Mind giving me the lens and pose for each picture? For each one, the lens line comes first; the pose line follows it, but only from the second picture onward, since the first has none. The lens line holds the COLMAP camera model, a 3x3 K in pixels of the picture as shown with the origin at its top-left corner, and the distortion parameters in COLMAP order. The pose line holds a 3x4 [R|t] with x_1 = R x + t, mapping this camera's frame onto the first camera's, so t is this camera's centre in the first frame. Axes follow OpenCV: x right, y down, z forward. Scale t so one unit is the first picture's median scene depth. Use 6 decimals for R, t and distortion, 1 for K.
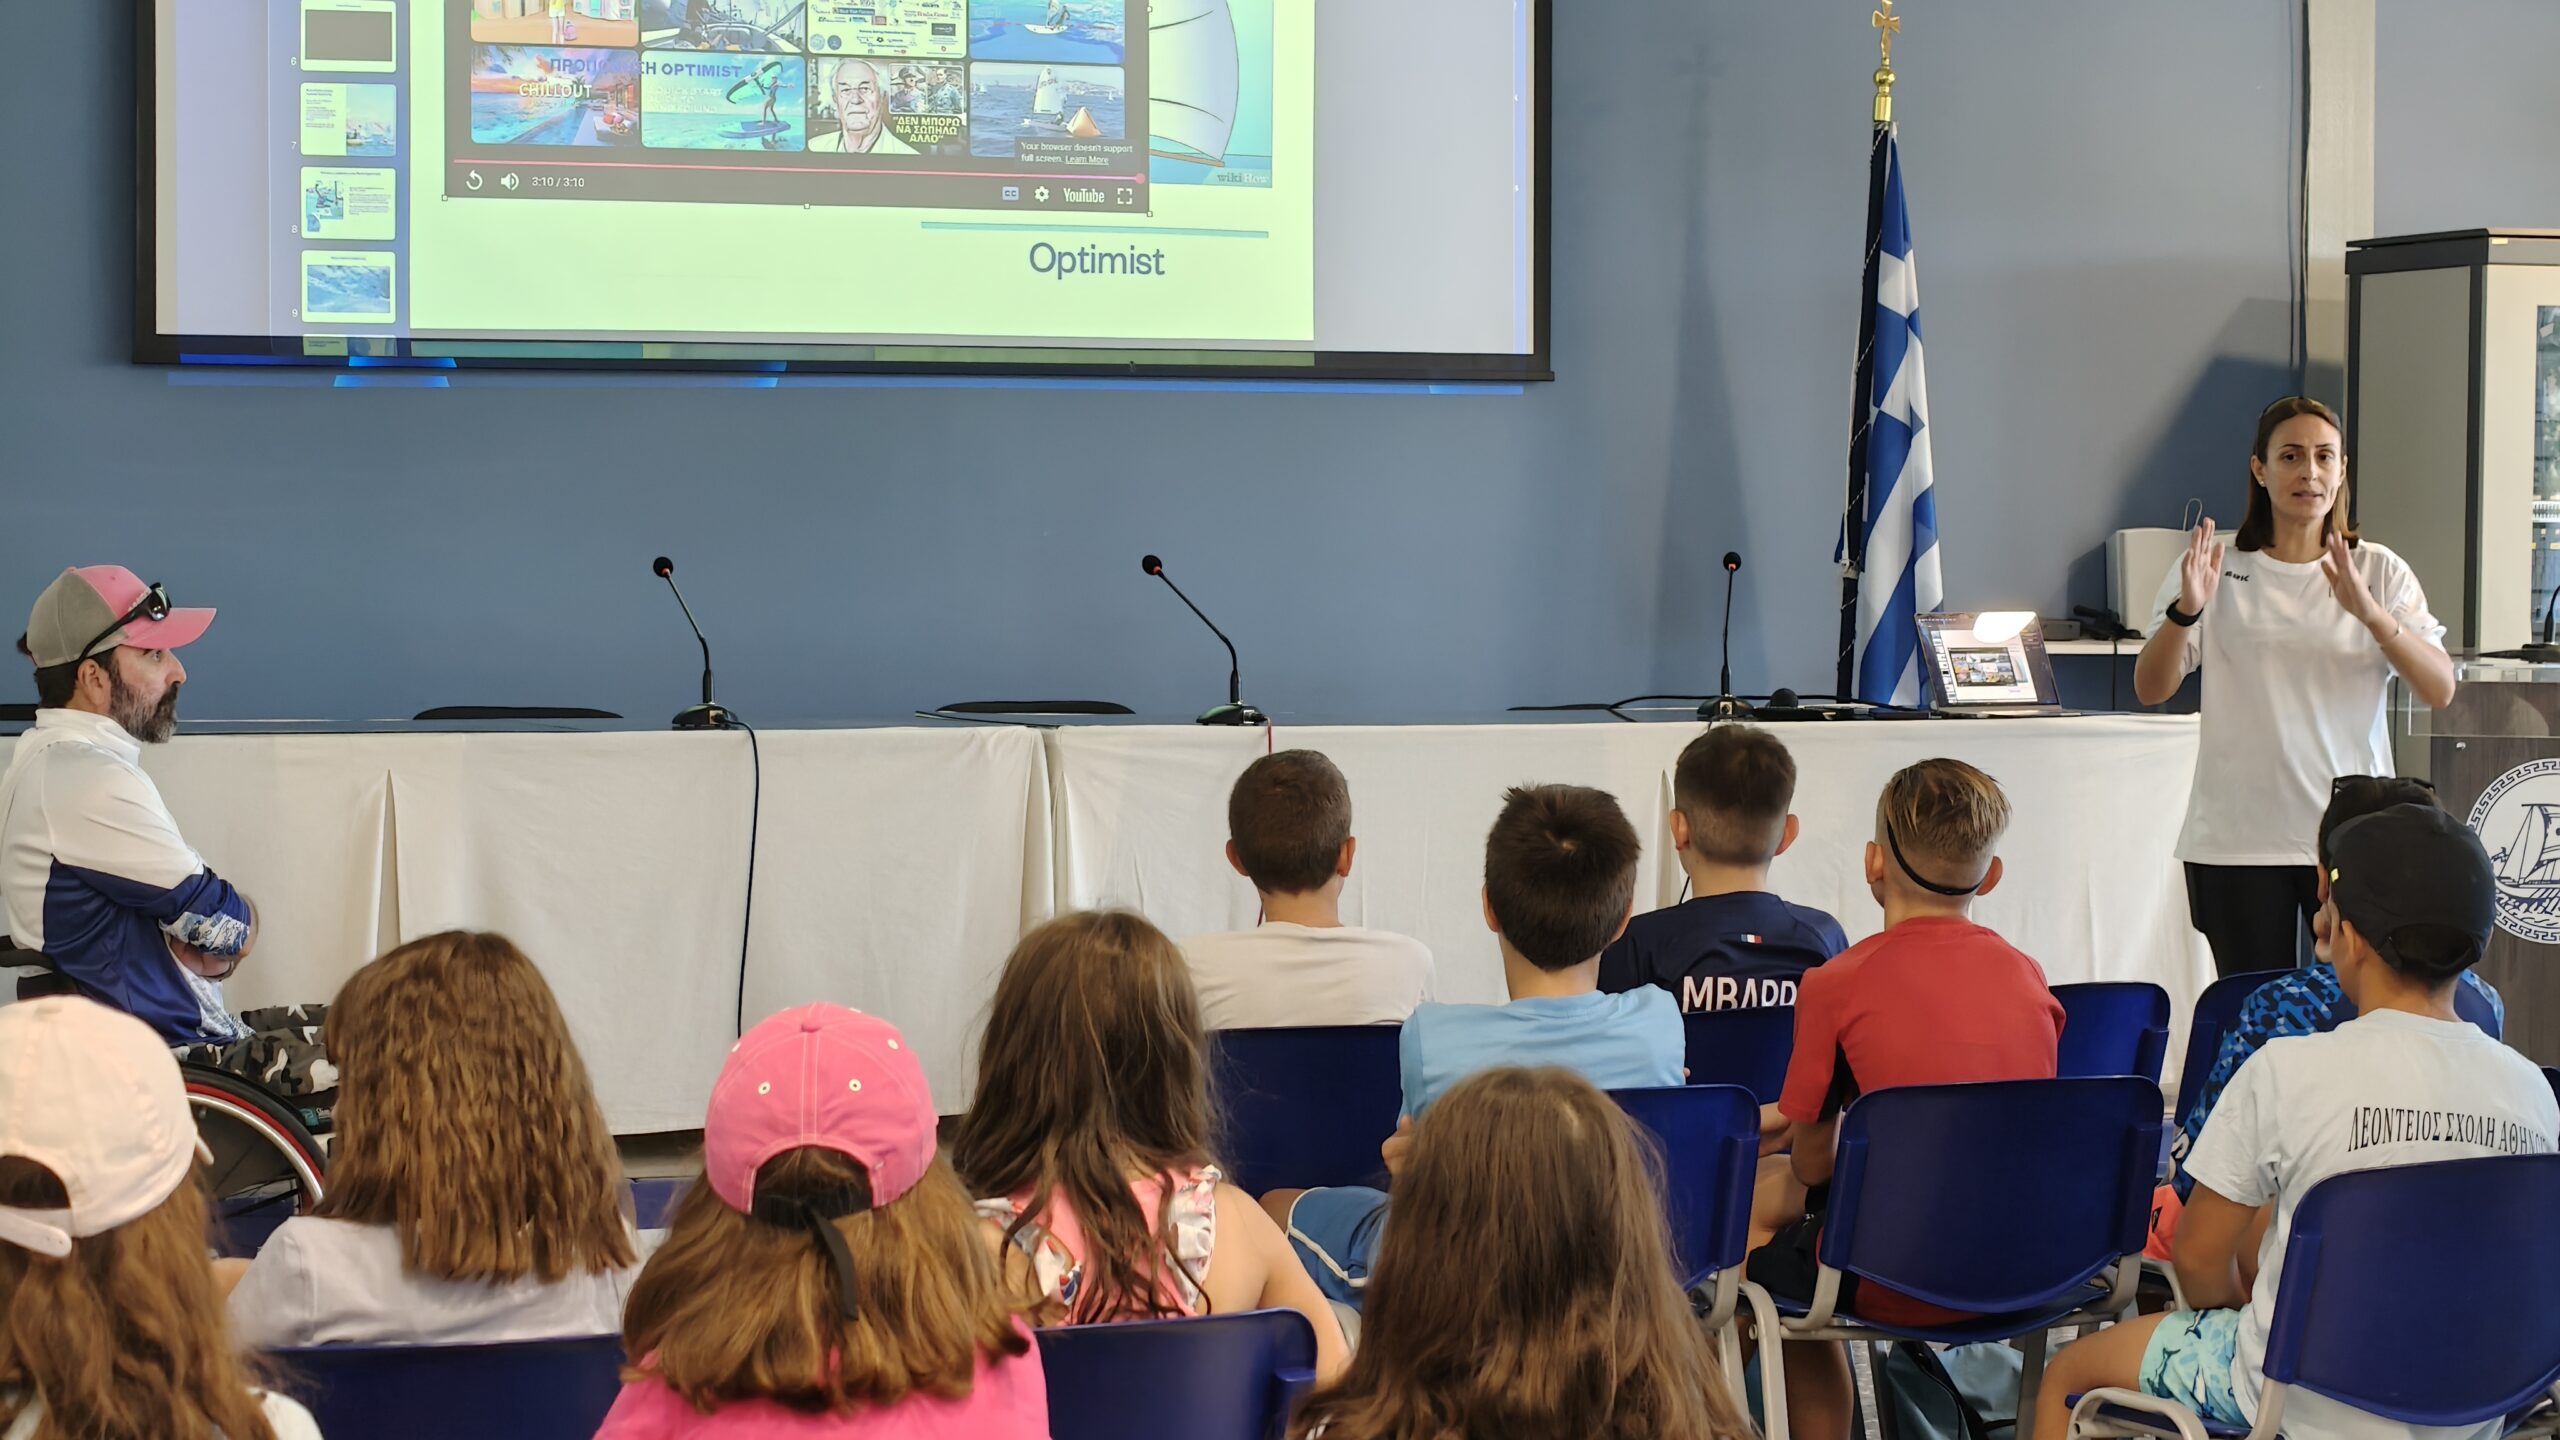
lens RADIAL K [[5333.8, 0, 1280.0], [0, 5333.8, 720.0], [0, 0, 1]] dist [0.014125, -0.164418]
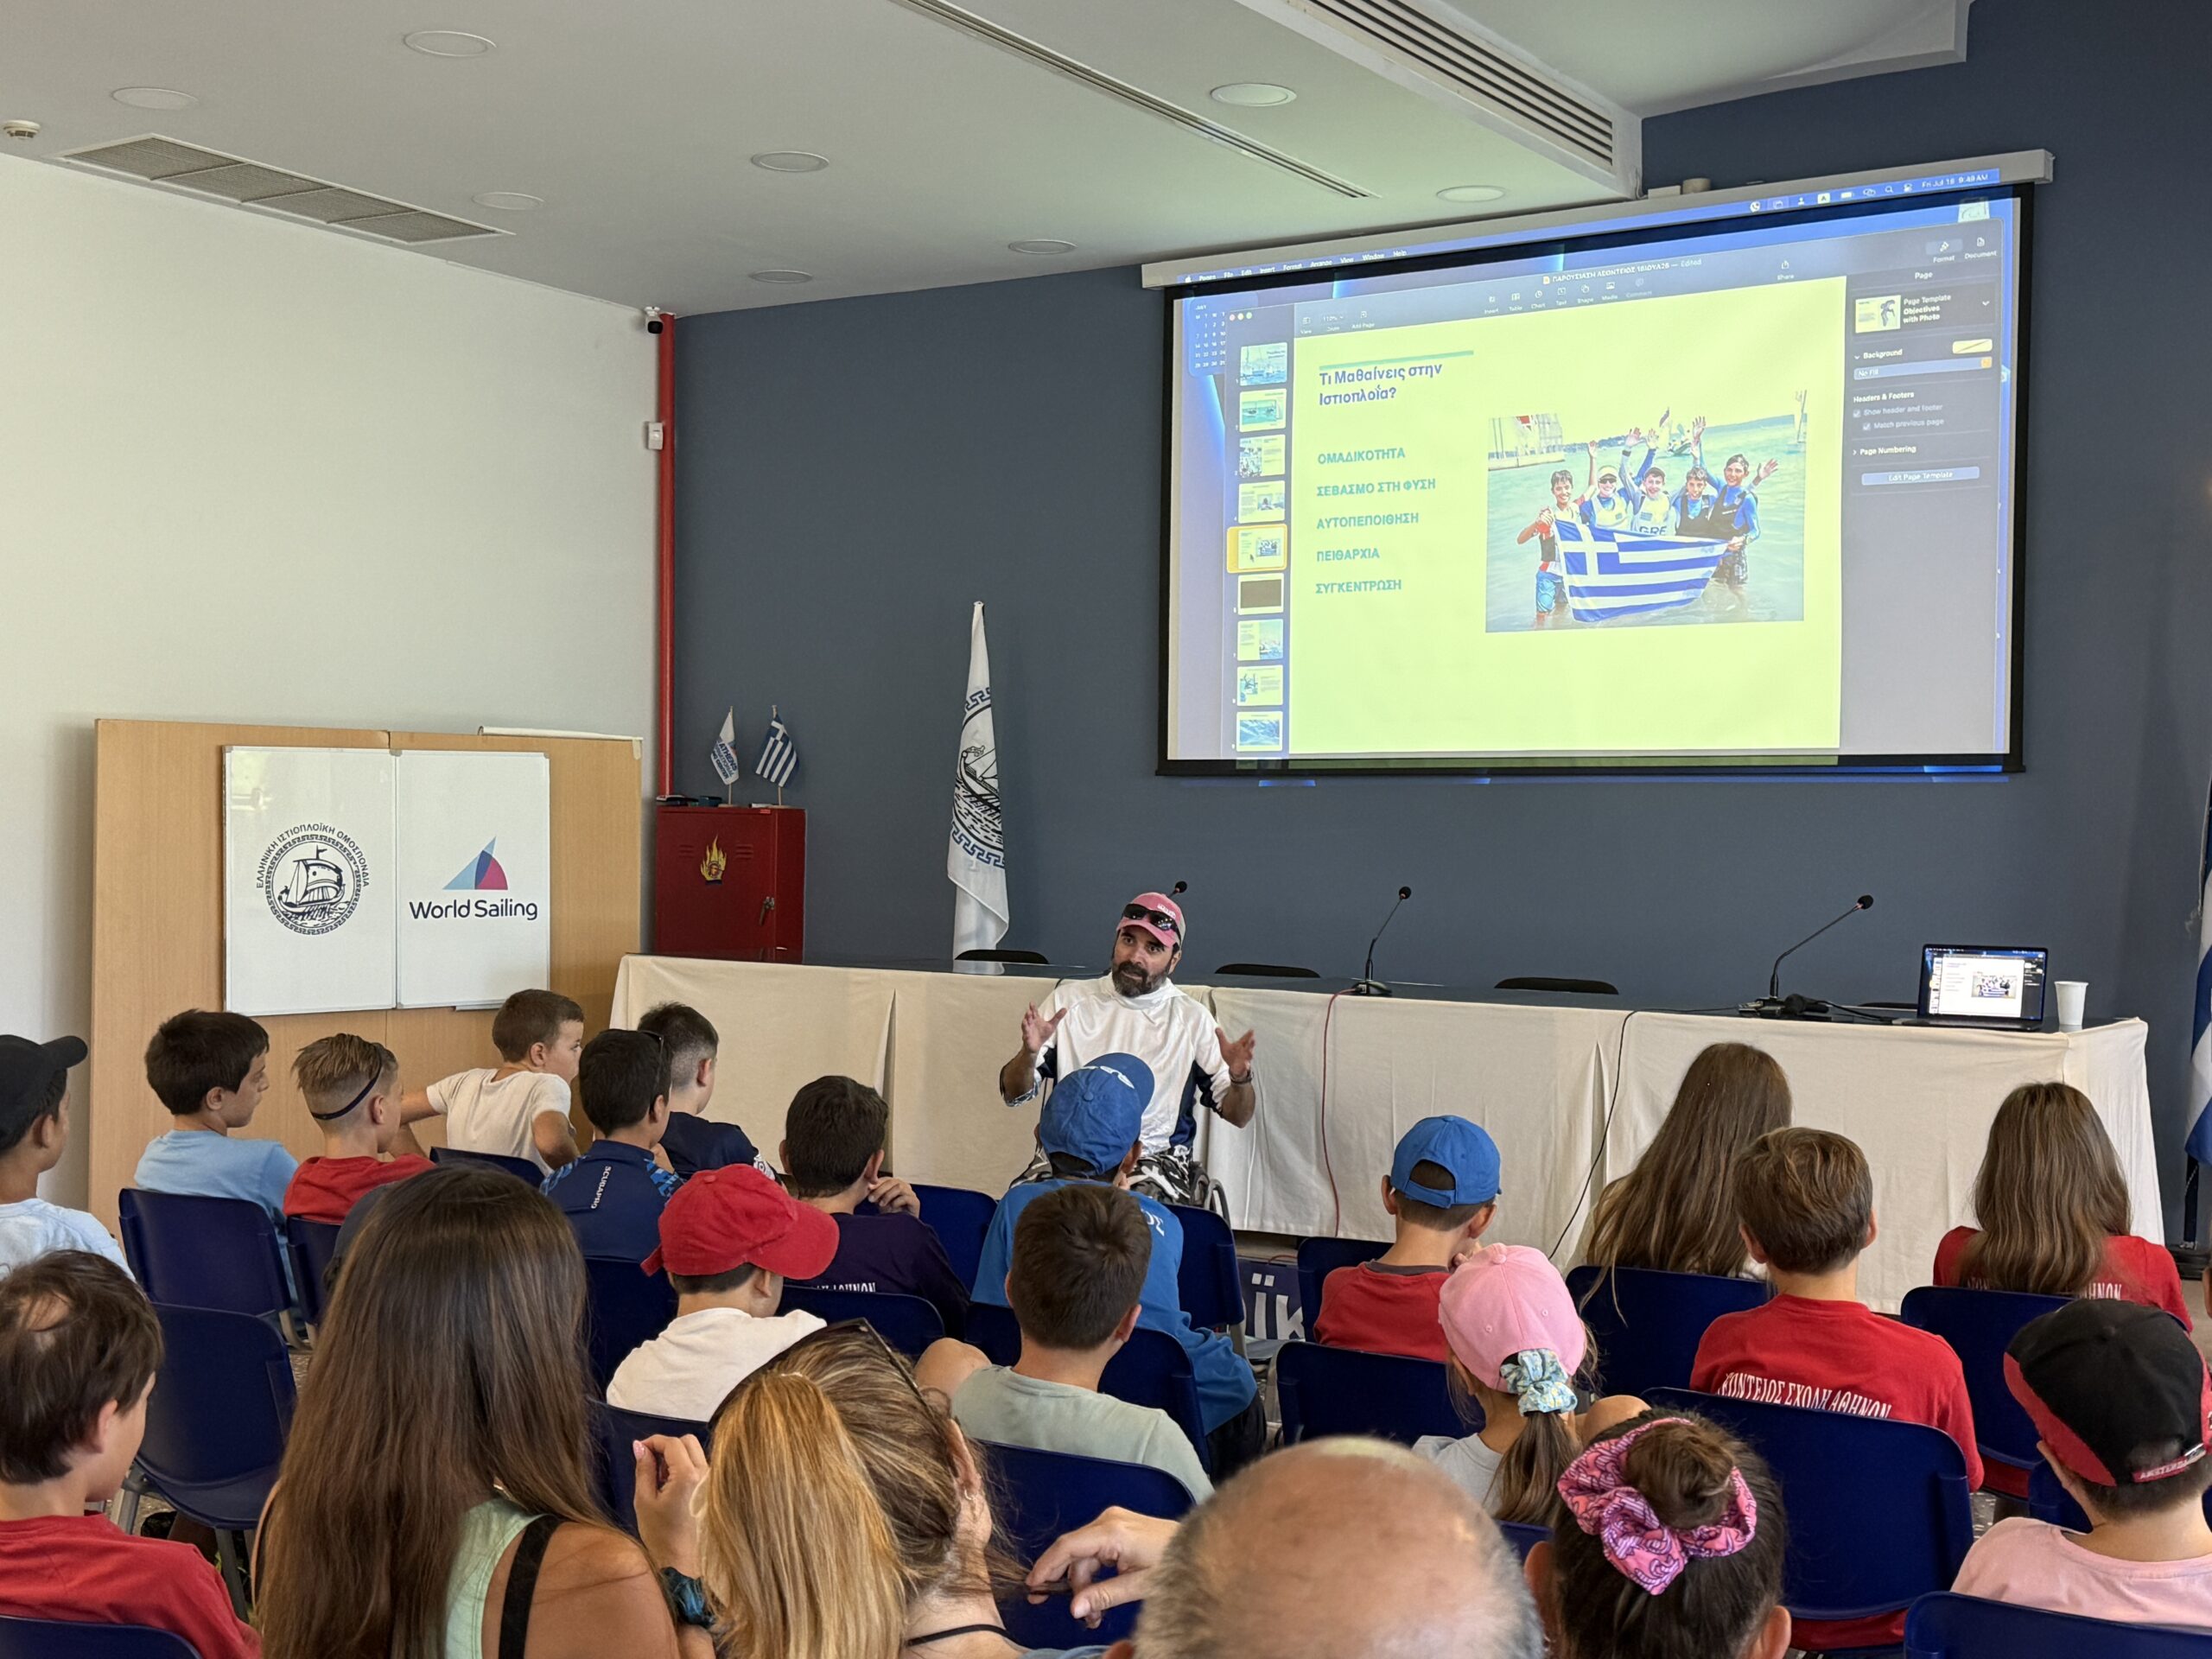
lens RADIAL K [[2721.8, 0, 1095.6], [0, 2721.8, 841.5], [0, 0, 1]] dist [0.175344, -0.263479]
pose [[0.549903, 0.007131, -0.835198, 0.568984], [-0.045299, 0.998746, -0.021298, -0.021187], [0.833999, 0.049546, 0.549536, 0.441346]]
